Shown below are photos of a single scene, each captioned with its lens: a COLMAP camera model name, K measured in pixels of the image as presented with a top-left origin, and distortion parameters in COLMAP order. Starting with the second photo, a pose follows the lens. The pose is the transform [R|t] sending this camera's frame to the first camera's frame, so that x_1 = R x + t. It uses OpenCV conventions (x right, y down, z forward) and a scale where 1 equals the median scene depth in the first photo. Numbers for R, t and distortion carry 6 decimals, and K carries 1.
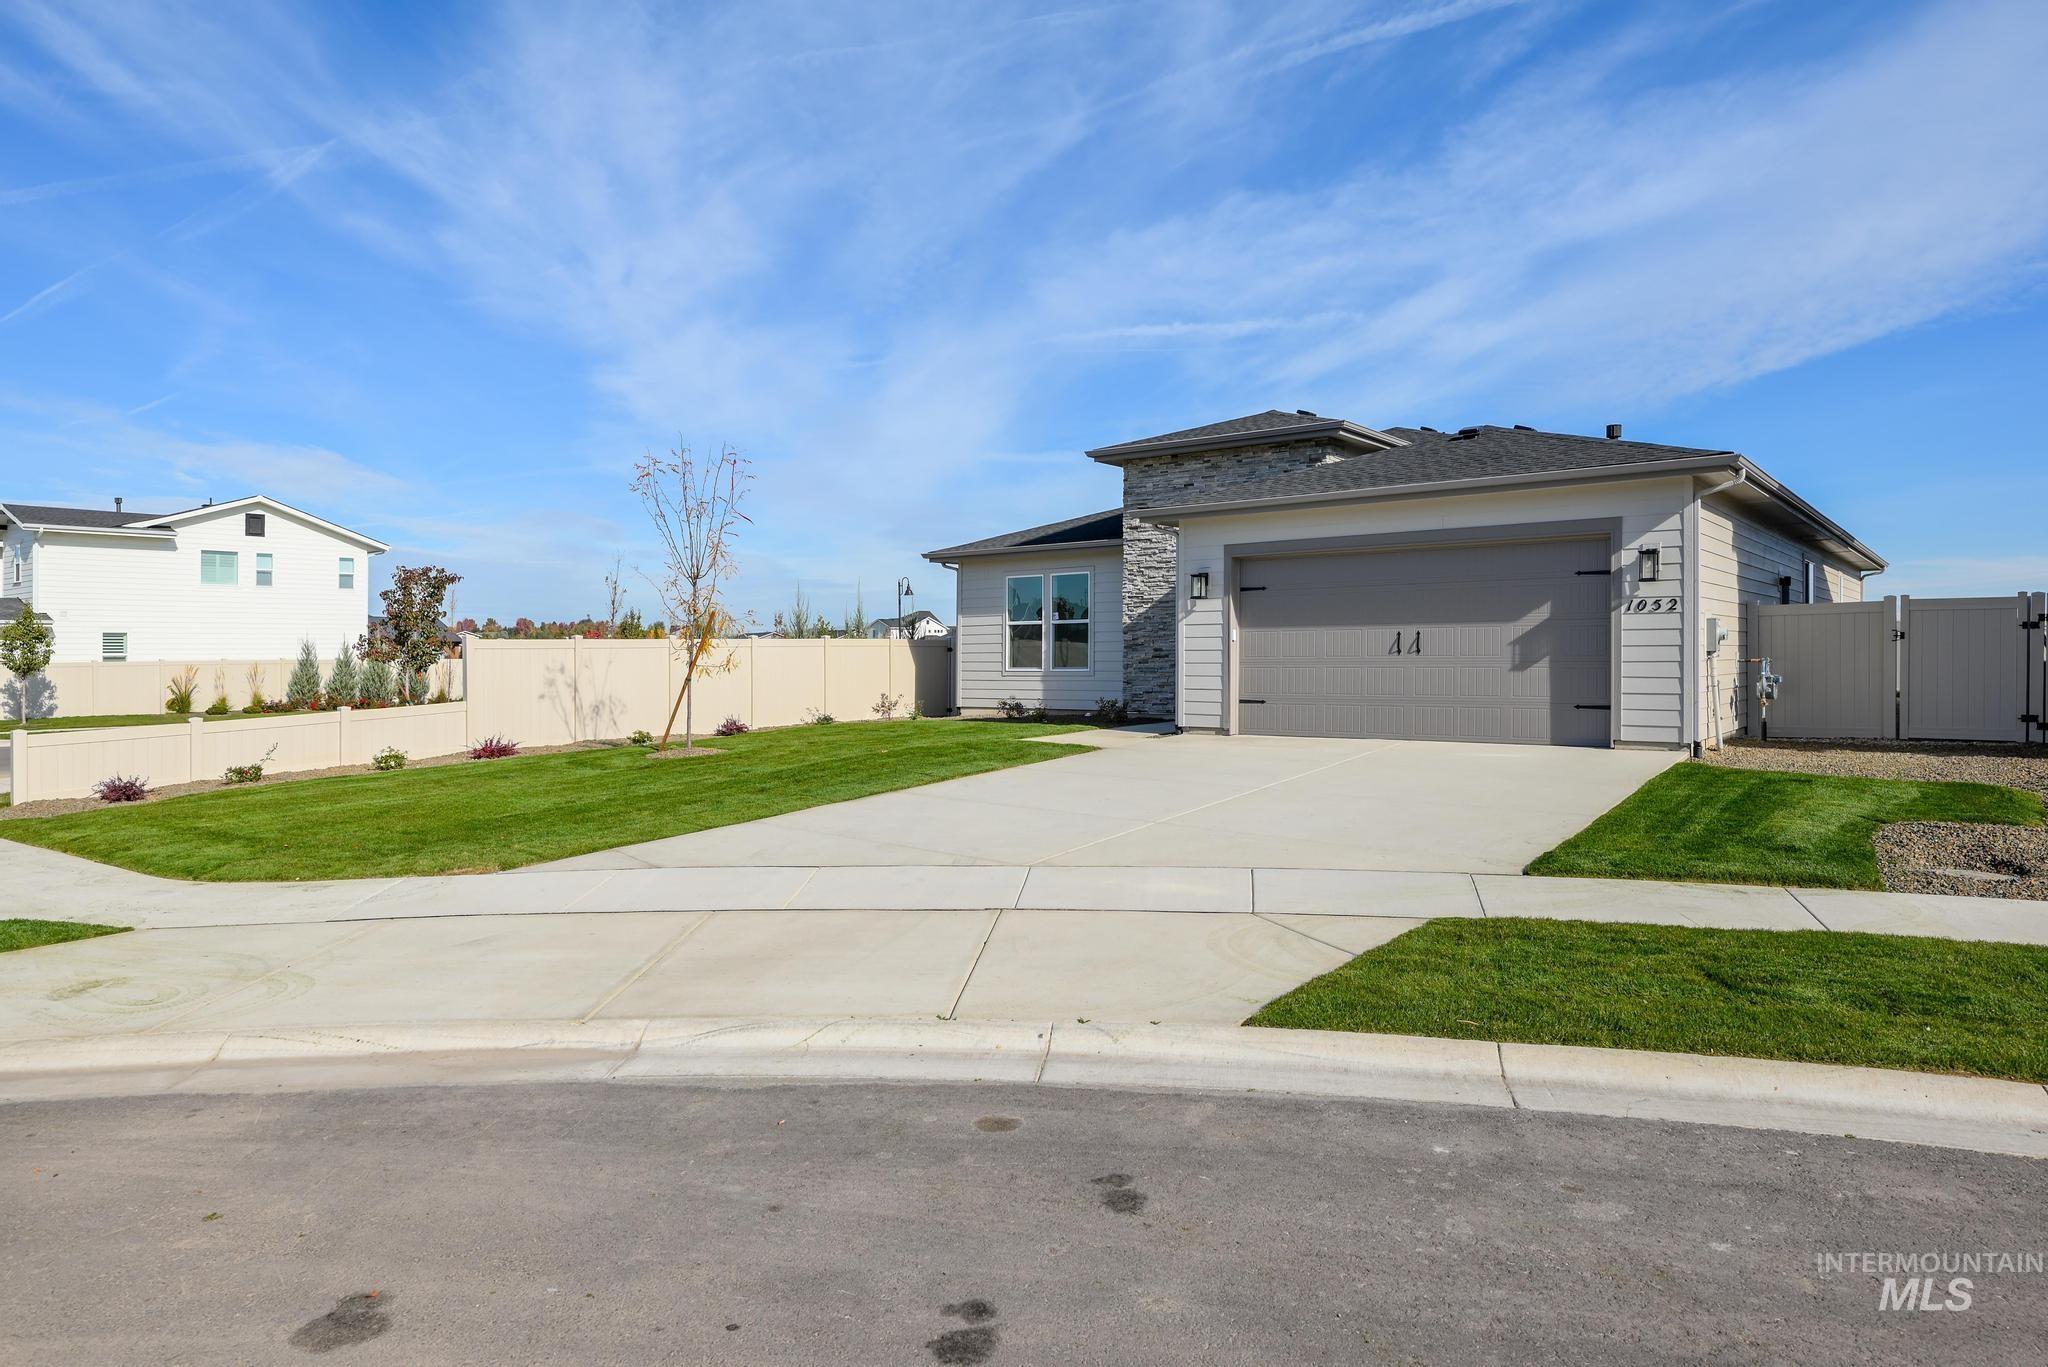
lens RADIAL K [[1234.8, 0, 1032.0], [0, 1234.8, 669.3], [0, 0, 1]] dist [0.005202, -0.000944]
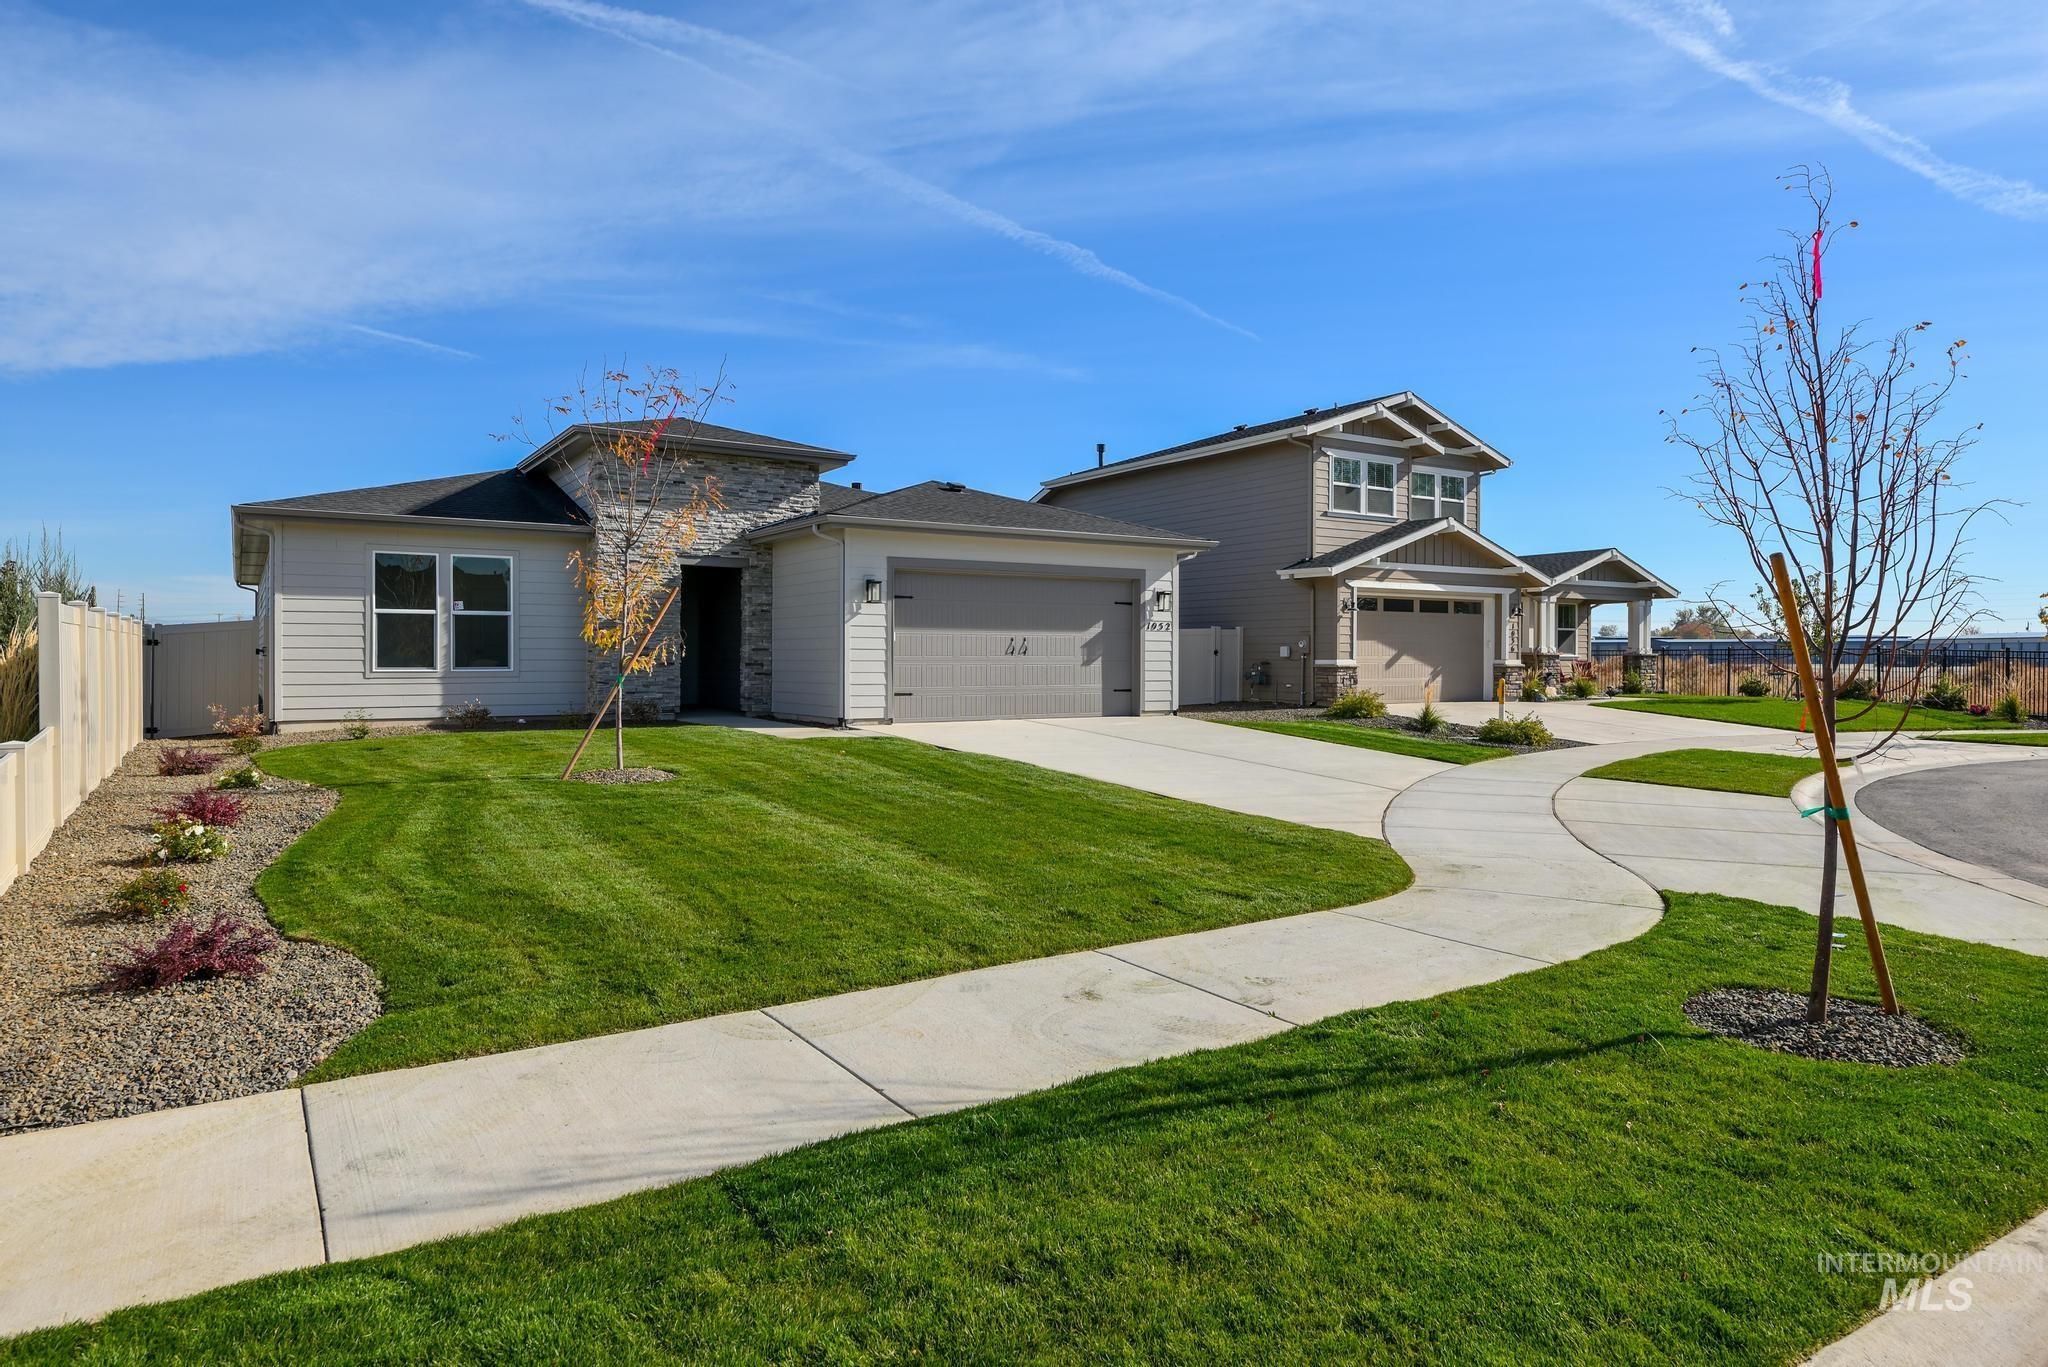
lens RADIAL K [[1234.8, 0, 1035.8], [0, 1234.8, 692.2], [0, 0, 1]] dist [0.005202, -0.000944]
pose [[0.328517, -0.010590, 0.944439, -0.692342], [0.009521, 0.999923, 0.007900, 0.013185], [-0.944450, 0.006397, 0.328592, 0.394560]]
